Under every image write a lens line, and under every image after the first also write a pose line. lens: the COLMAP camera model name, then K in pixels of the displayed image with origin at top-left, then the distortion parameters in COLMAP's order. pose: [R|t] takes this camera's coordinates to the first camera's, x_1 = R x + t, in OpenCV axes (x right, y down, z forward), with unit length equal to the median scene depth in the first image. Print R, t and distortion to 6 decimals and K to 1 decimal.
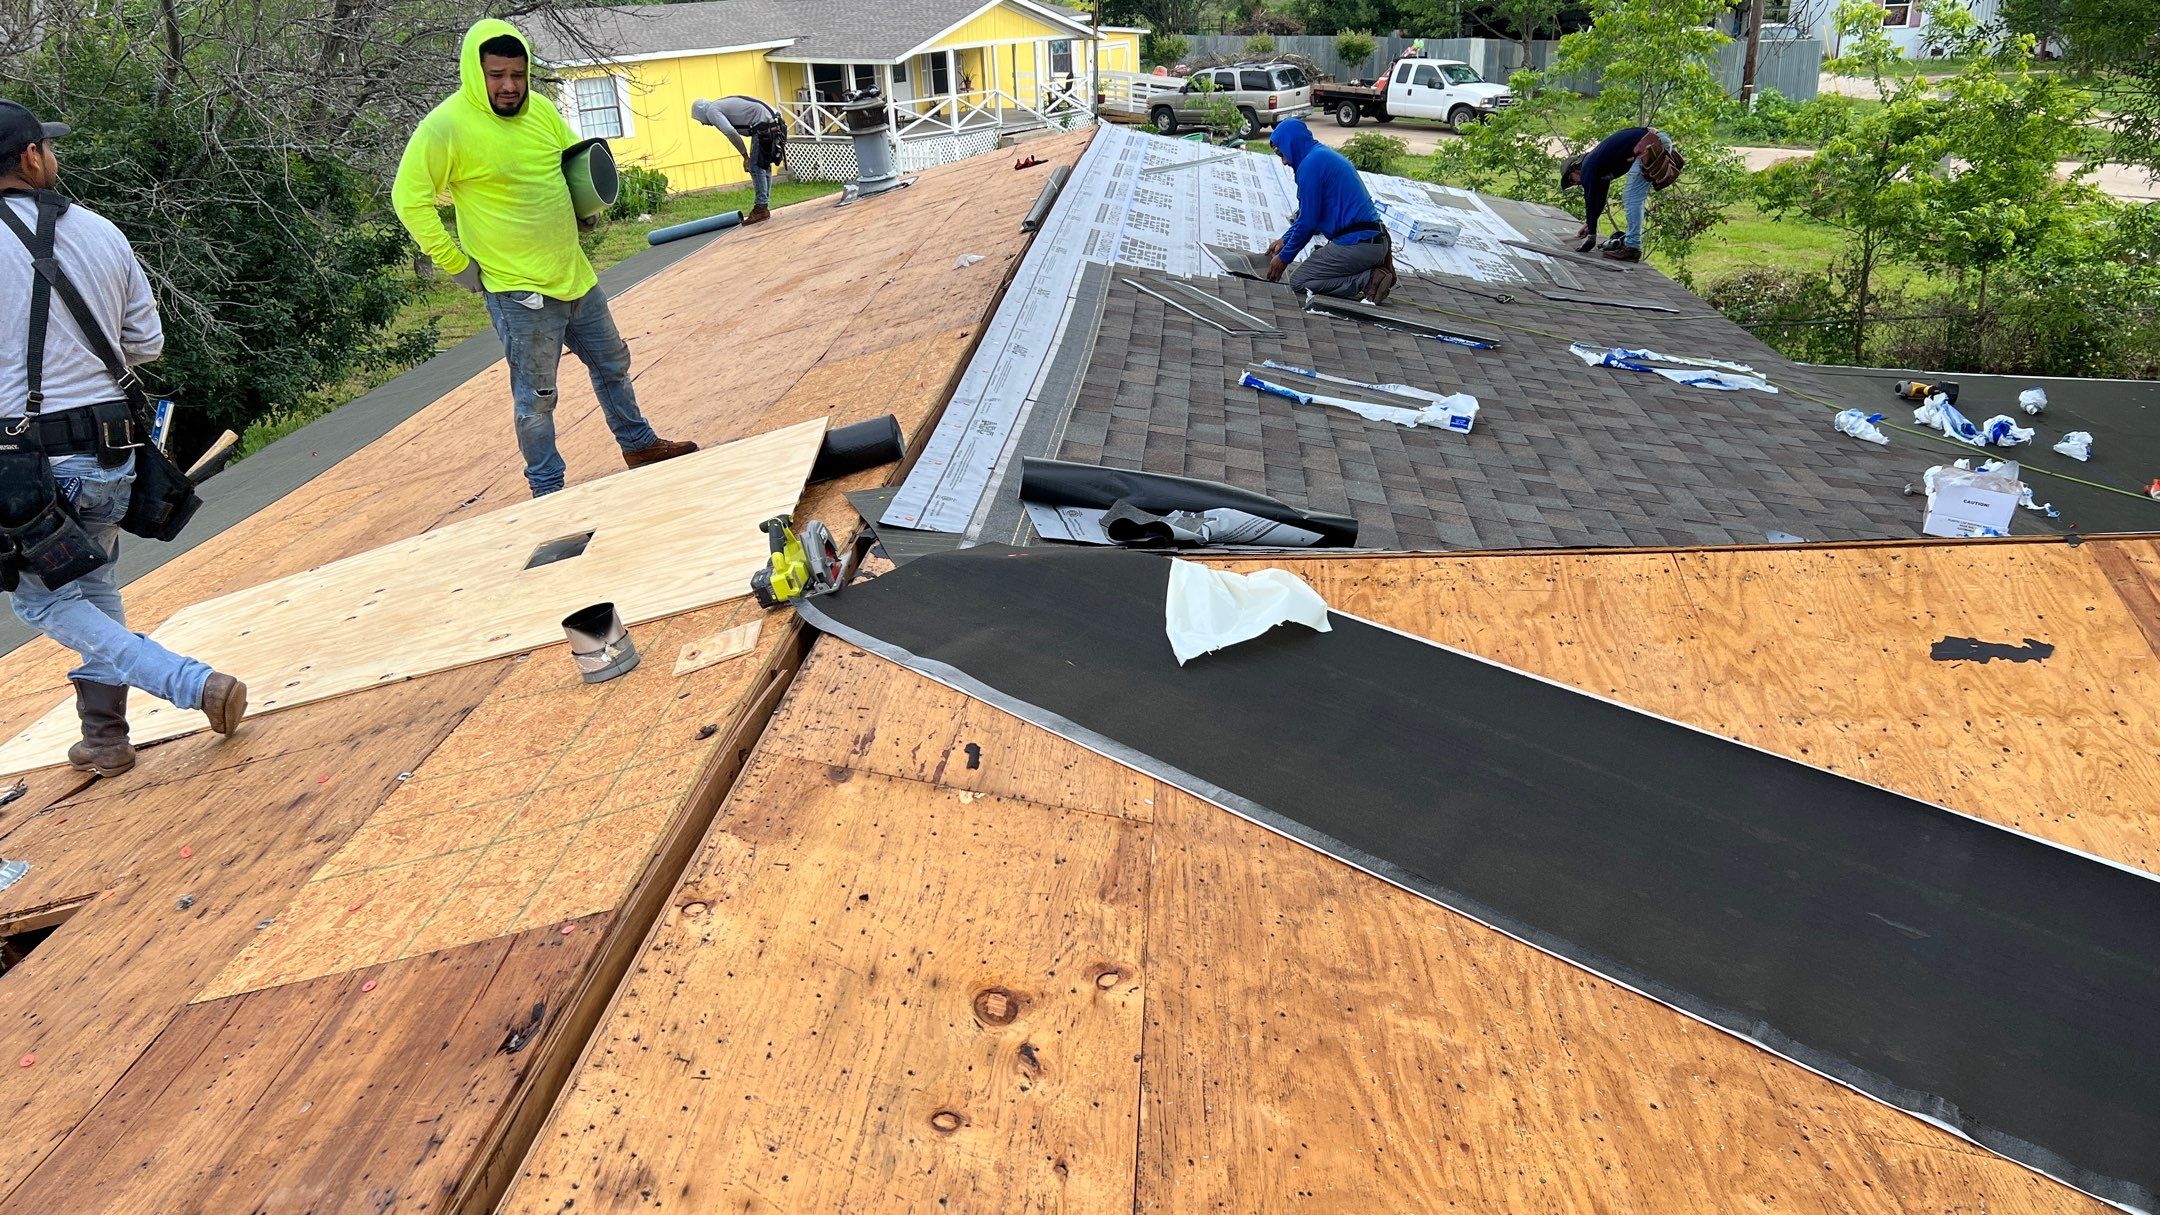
lens RADIAL K [[1624.4, 0, 1094.5], [0, 1624.4, 621.8], [0, 0, 1]] dist [0.034408, -0.002286]
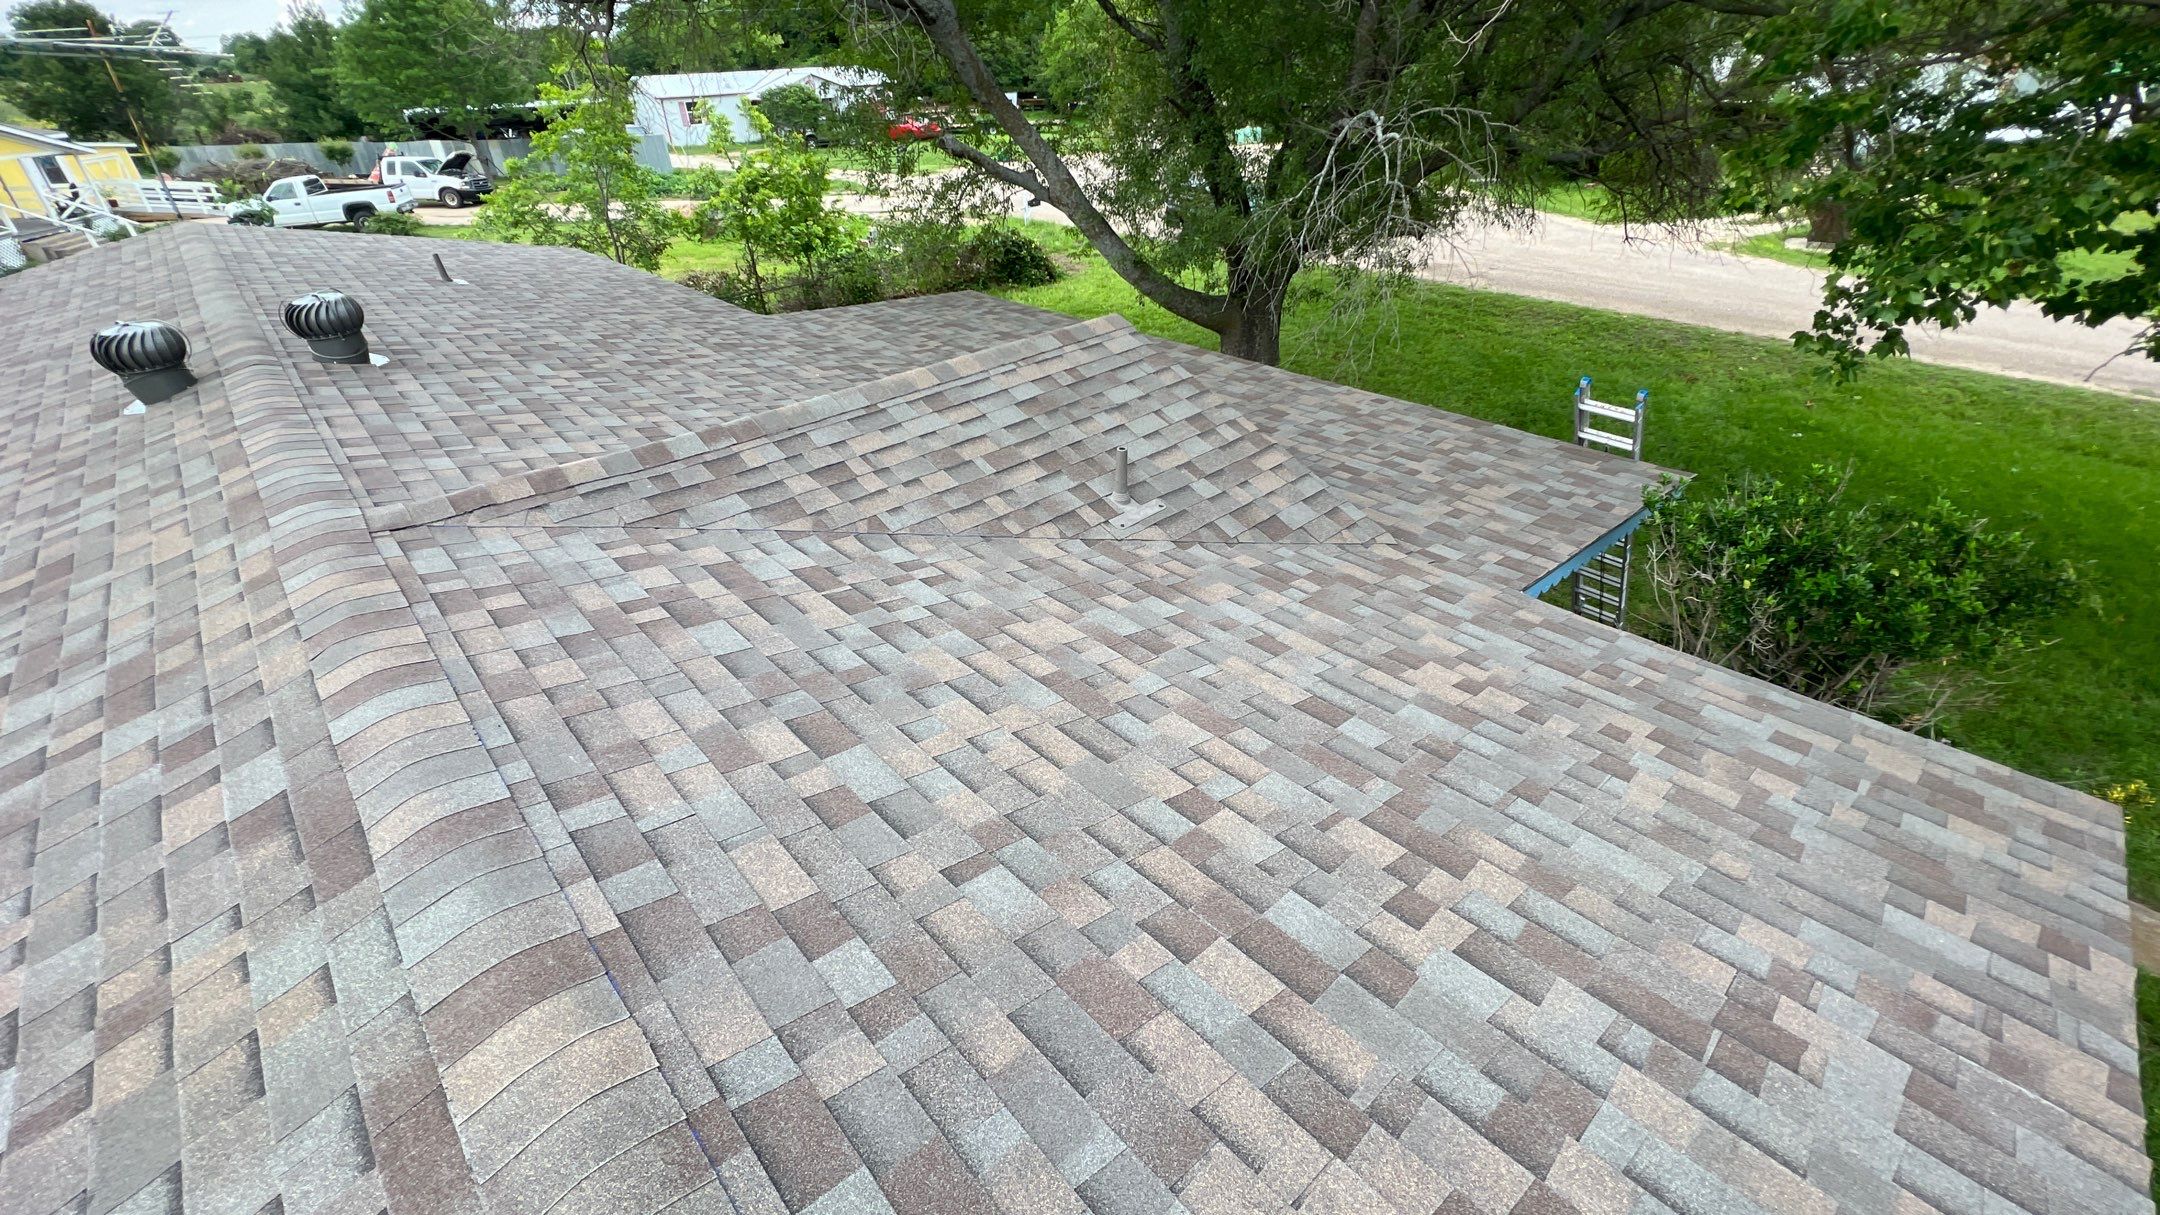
lens RADIAL K [[909.8, 0, 1081.4], [0, 909.8, 613.0], [0, 0, 1]] dist [-0.003976, 0.001446]
pose [[0.700165, -0.361858, 0.615490, -0.047315], [0.269138, 0.932226, 0.241908, 0.003648], [-0.661312, -0.003724, 0.750102, -0.019491]]
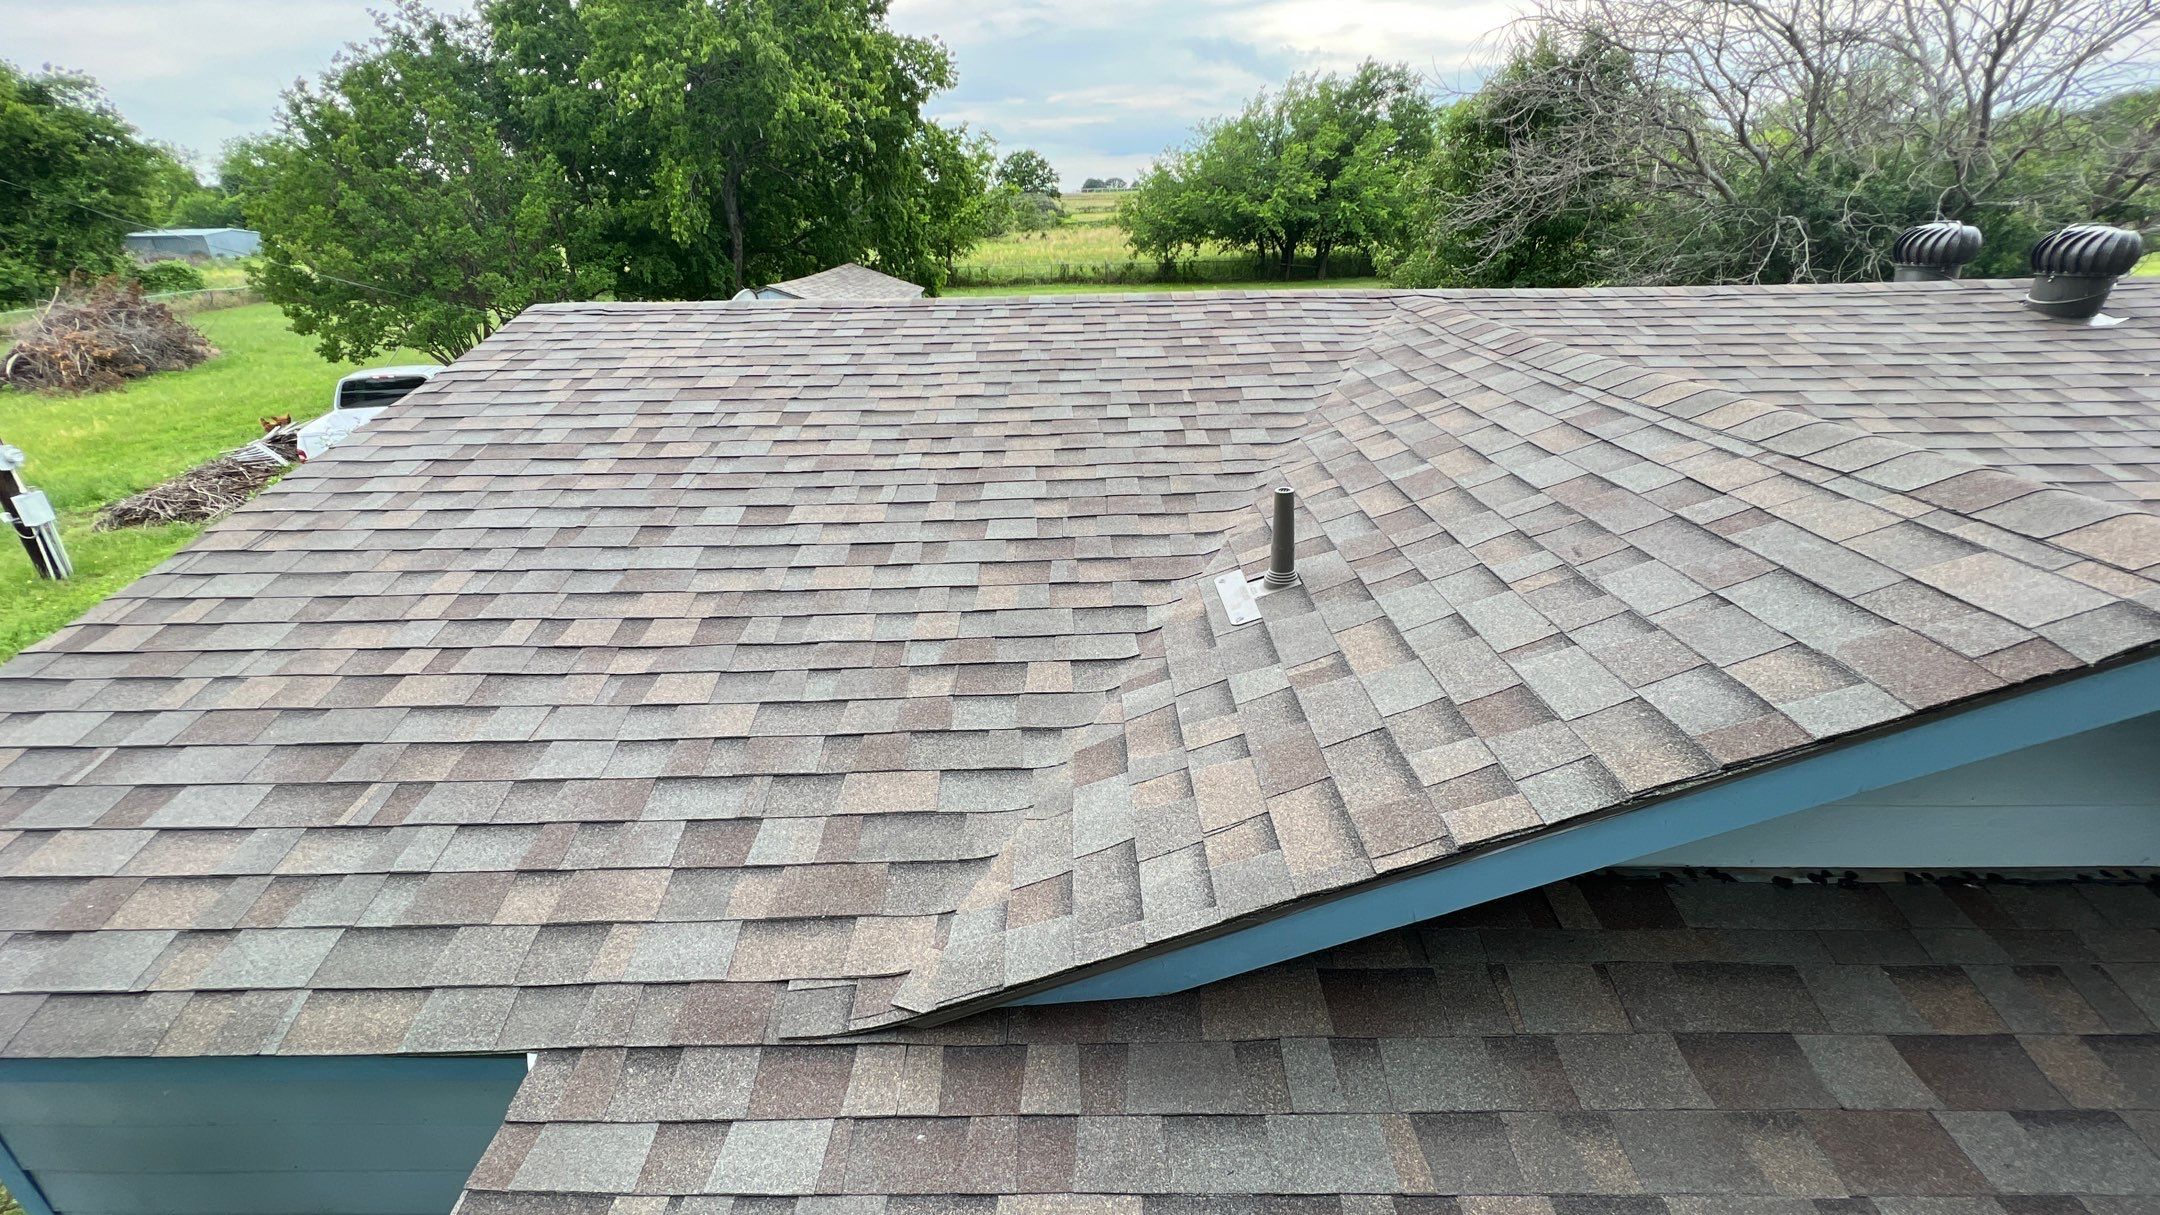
lens RADIAL K [[909.8, 0, 1074.6], [0, 909.8, 606.4], [0, 0, 1]] dist [-0.003976, 0.001446]
pose [[0.043403, 0.446724, -0.893619, 0.261204], [-0.358179, 0.841959, 0.403502, -0.004637], [0.932644, 0.302562, 0.196550, 0.108515]]
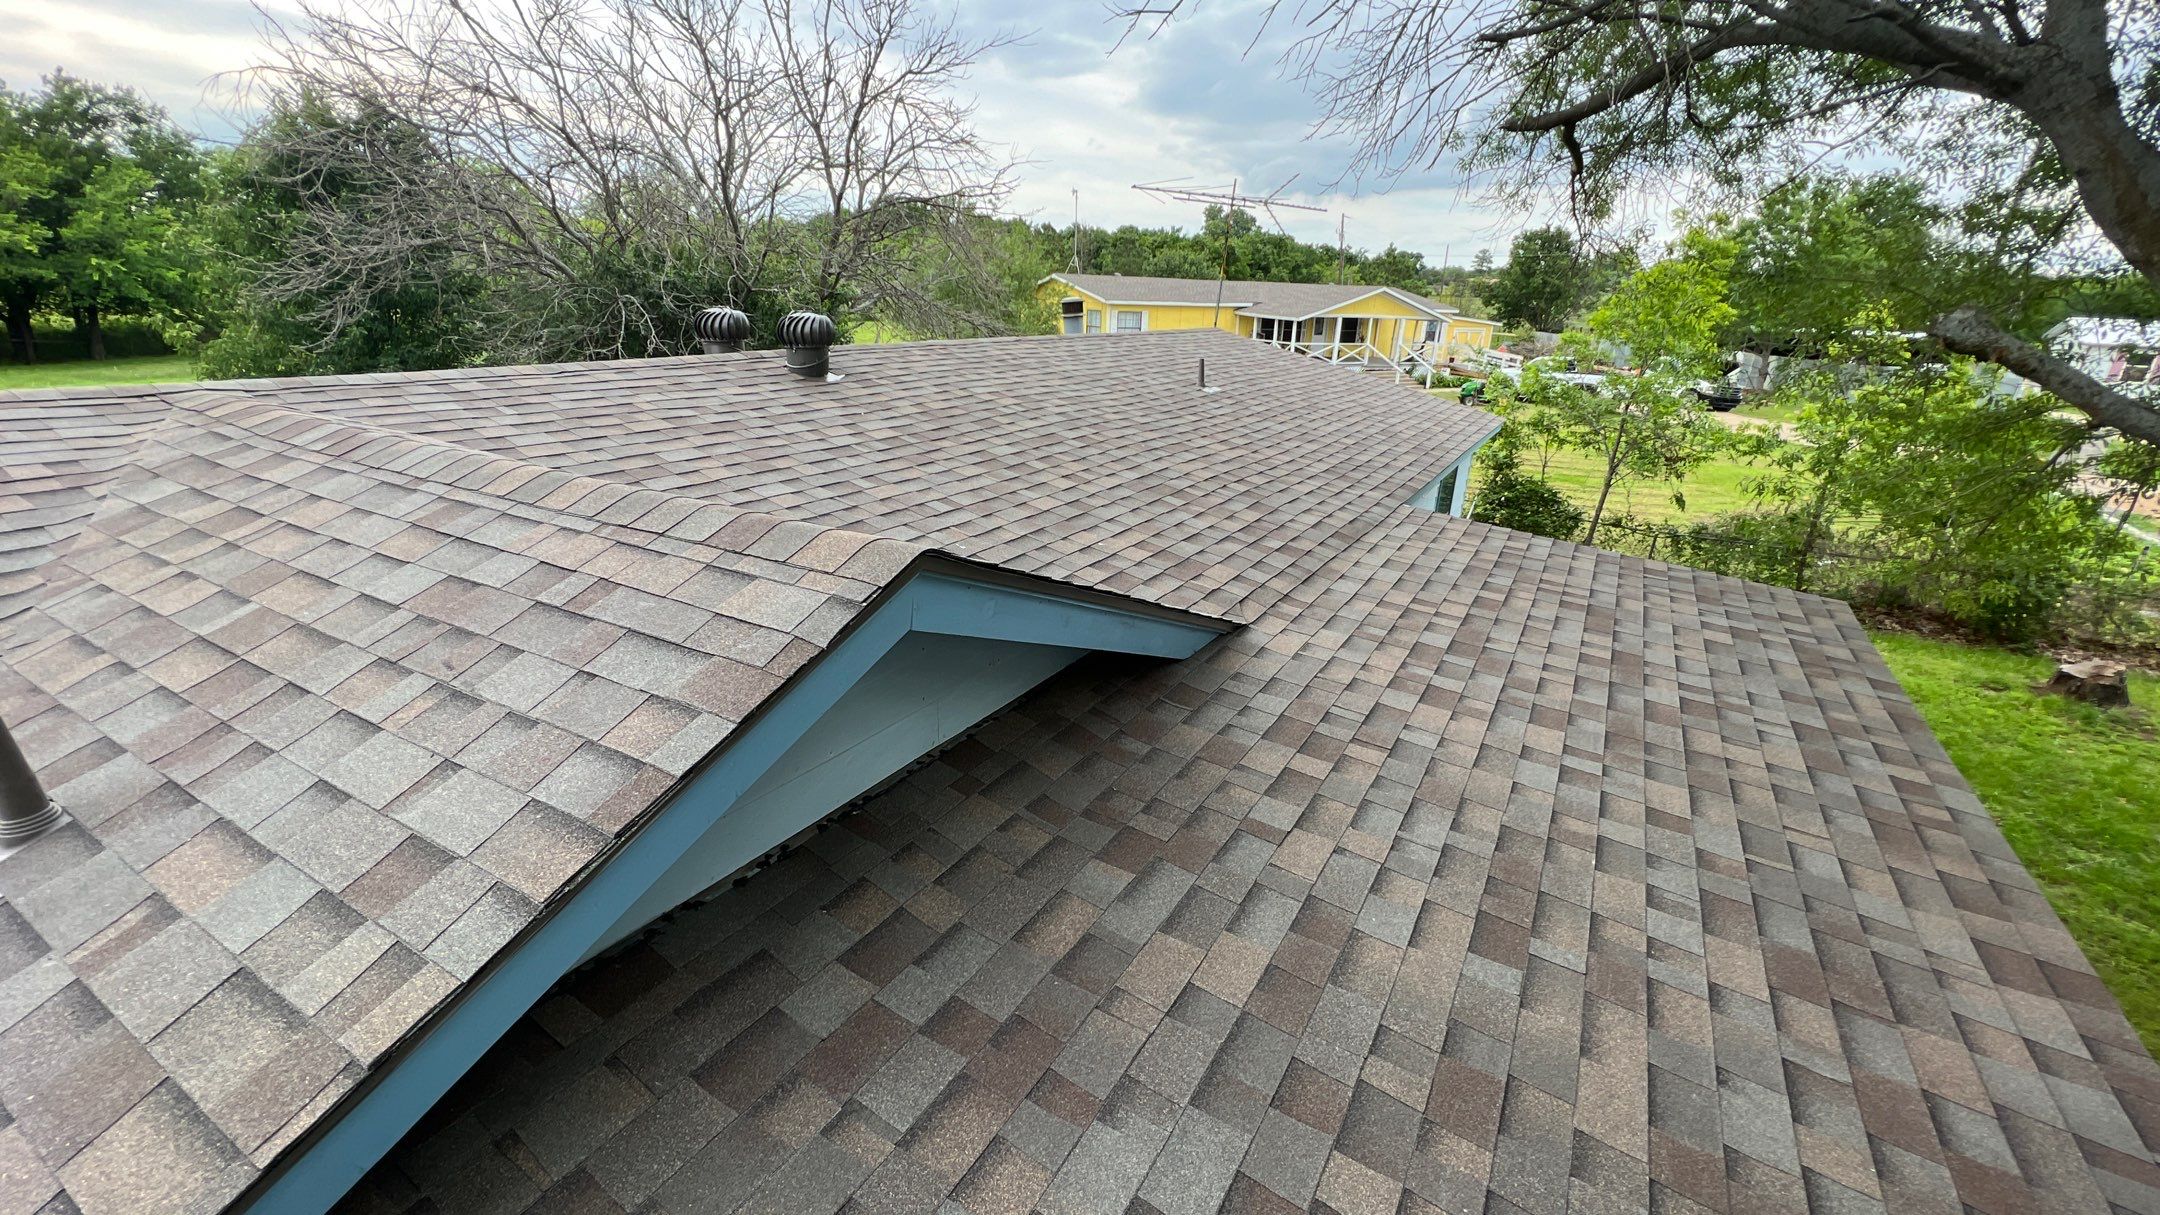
lens RADIAL K [[909.8, 0, 1080.9], [0, 909.8, 610.9], [0, 0, 1]] dist [-0.003976, 0.001446]
pose [[0.885254, 0.226399, -0.406286, 0.266690], [-0.240089, 0.970589, 0.017723, -0.013262], [0.398349, 0.081855, 0.913574, 0.119942]]
